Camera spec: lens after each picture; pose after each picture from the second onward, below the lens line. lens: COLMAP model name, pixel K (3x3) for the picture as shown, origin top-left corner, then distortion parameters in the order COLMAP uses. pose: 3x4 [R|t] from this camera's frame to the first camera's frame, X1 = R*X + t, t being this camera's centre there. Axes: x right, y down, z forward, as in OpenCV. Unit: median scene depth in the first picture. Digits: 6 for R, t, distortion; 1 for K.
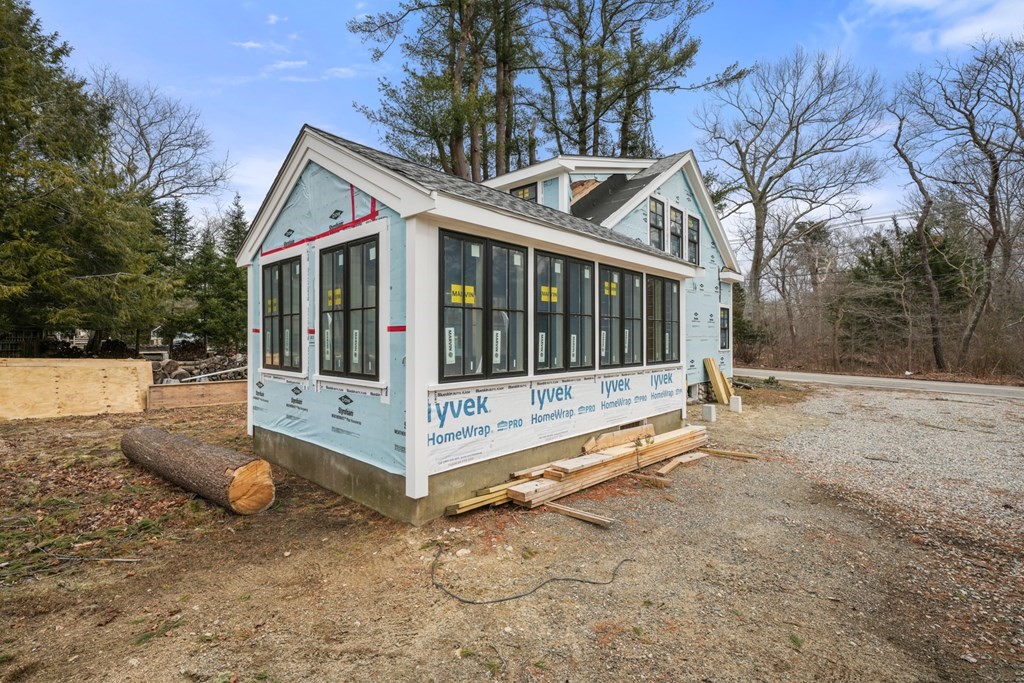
lens RADIAL K [[464.0, 0, 510.0], [0, 464.0, 335.8], [0, 0, 1]] dist [0.003532, -0.001583]
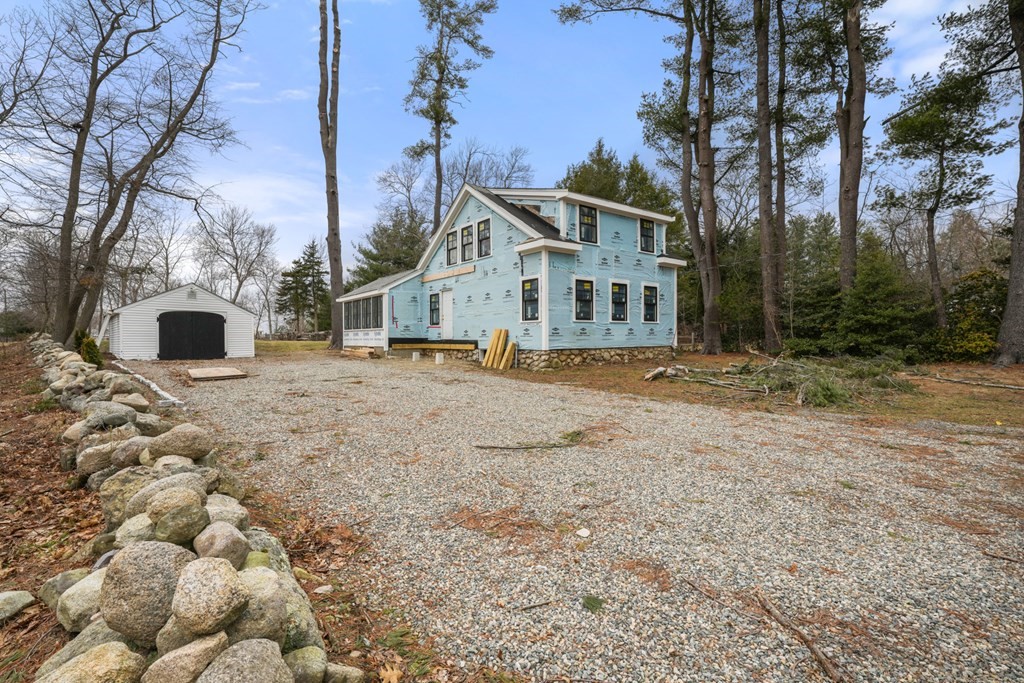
lens RADIAL K [[464.0, 0, 513.2], [0, 464.0, 340.8], [0, 0, 1]] dist [0.003532, -0.001583]
pose [[-0.165358, 0.005404, -0.986219, 4.649028], [0.012717, 0.999914, 0.003346, 0.219528], [0.986152, -0.011988, -0.165412, 3.610118]]
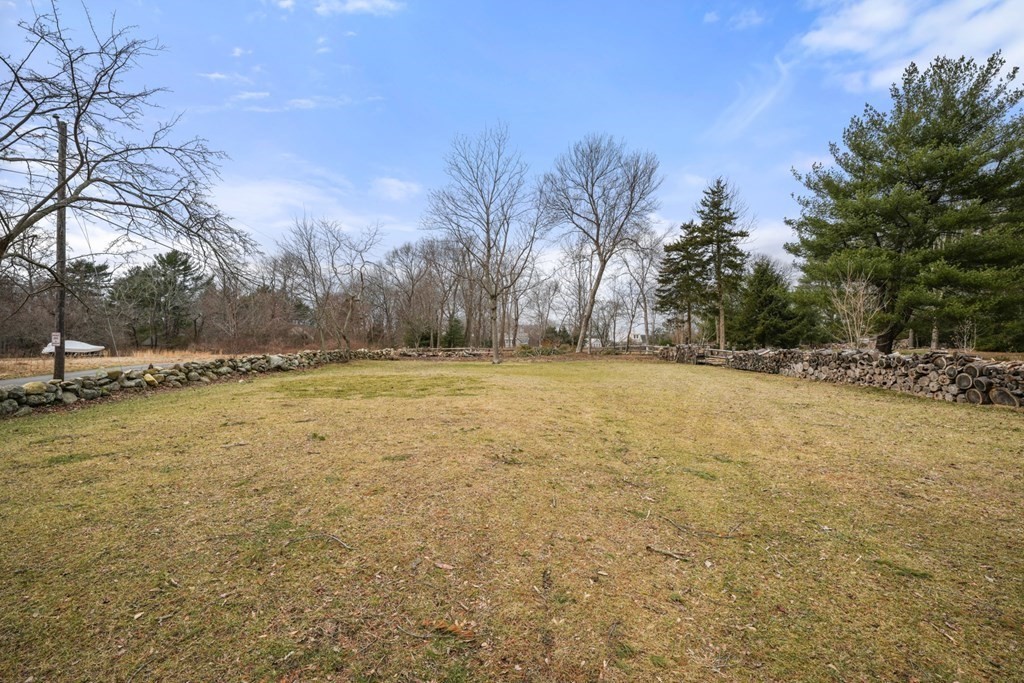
lens RADIAL K [[464.0, 0, 509.5], [0, 464.0, 340.6], [0, 0, 1]] dist [0.003532, -0.001583]
pose [[-0.804779, -0.001317, -0.593573, -0.997742], [0.001653, 0.999989, -0.004459, -0.094617], [0.593573, -0.004569, -0.804767, -0.661376]]
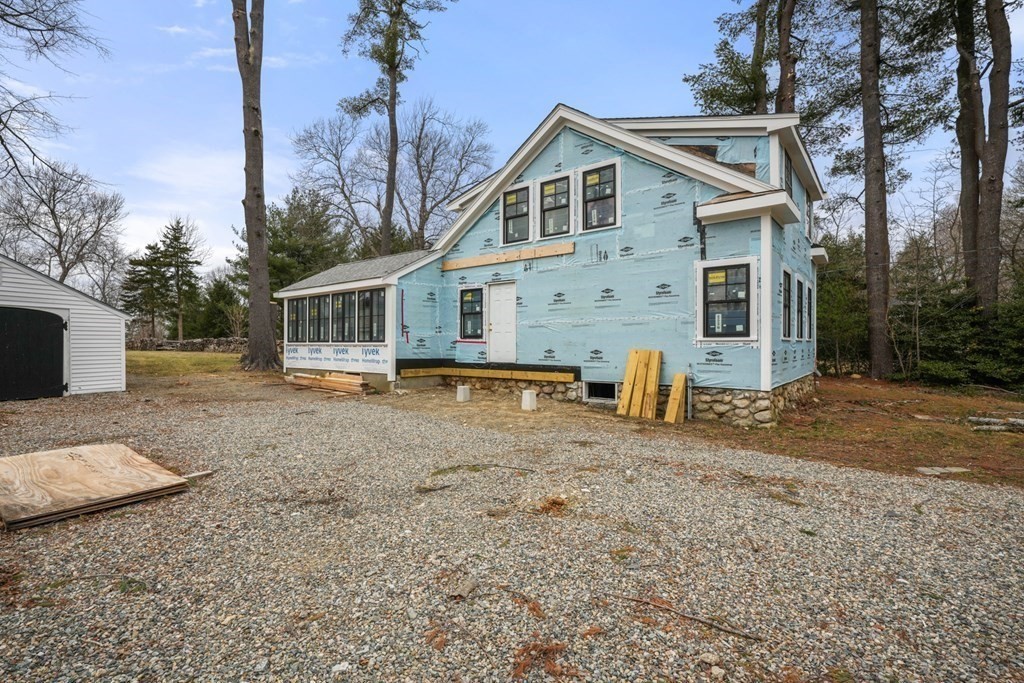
lens RADIAL K [[464.0, 0, 514.0], [0, 464.0, 342.6], [0, 0, 1]] dist [0.003532, -0.001583]
pose [[0.084273, -0.006270, -0.996423, 3.240241], [0.004651, 0.999972, -0.005899, 0.119855], [0.996432, -0.004137, 0.084300, 2.210590]]
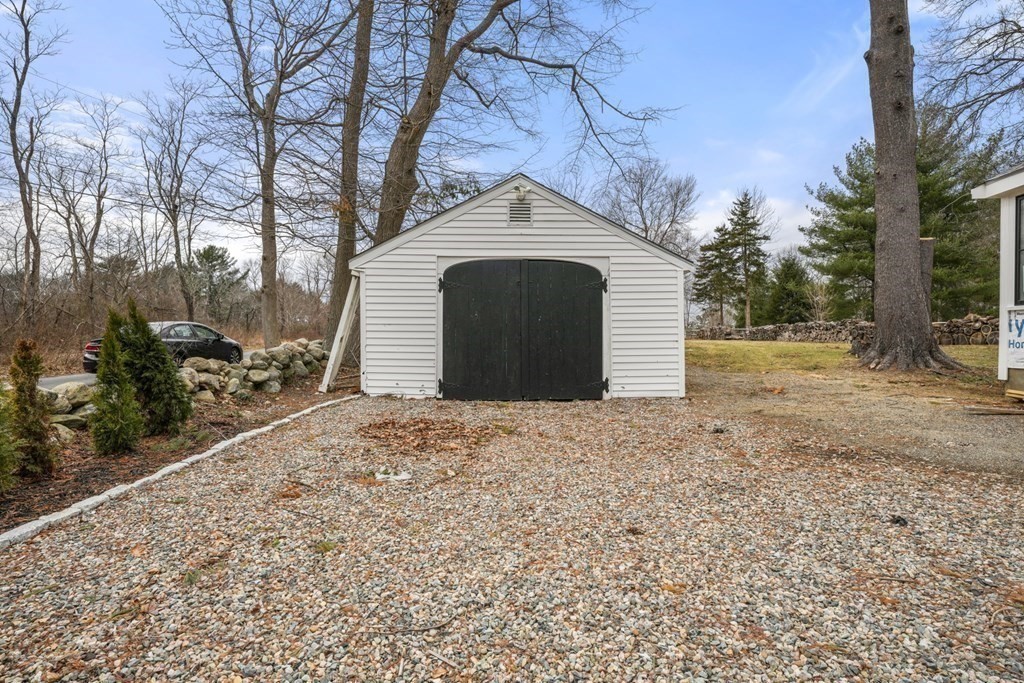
lens RADIAL K [[524.3, 0, 511.0], [0, 524.3, 344.9], [0, 0, 1]] dist [0.002737, 0.000375]
pose [[-0.817105, 0.008543, -0.576426, 1.853648], [0.004929, 0.999957, 0.007832, 0.183605], [0.576468, 0.003558, -0.817112, 1.290144]]
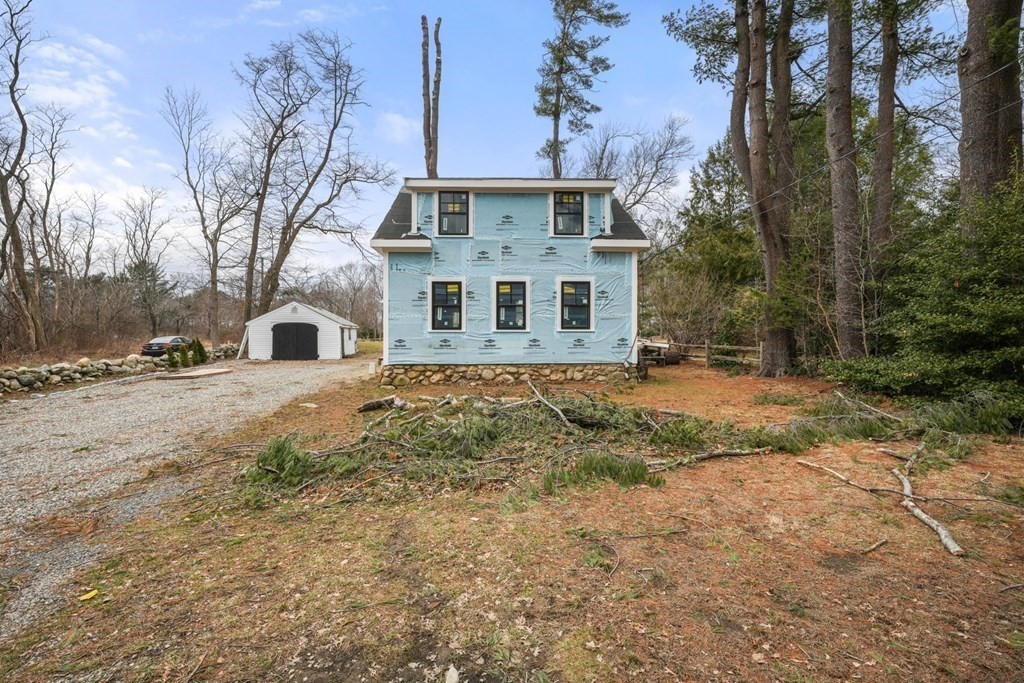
lens RADIAL K [[464.0, 0, 512.8], [0, 464.0, 342.3], [0, 0, 1]] dist [0.003532, -0.001583]
pose [[-0.705304, 0.003005, -0.708899, 2.975224], [0.003839, 0.999993, 0.000420, 0.163463], [0.708895, -0.002425, -0.705310, 5.760065]]
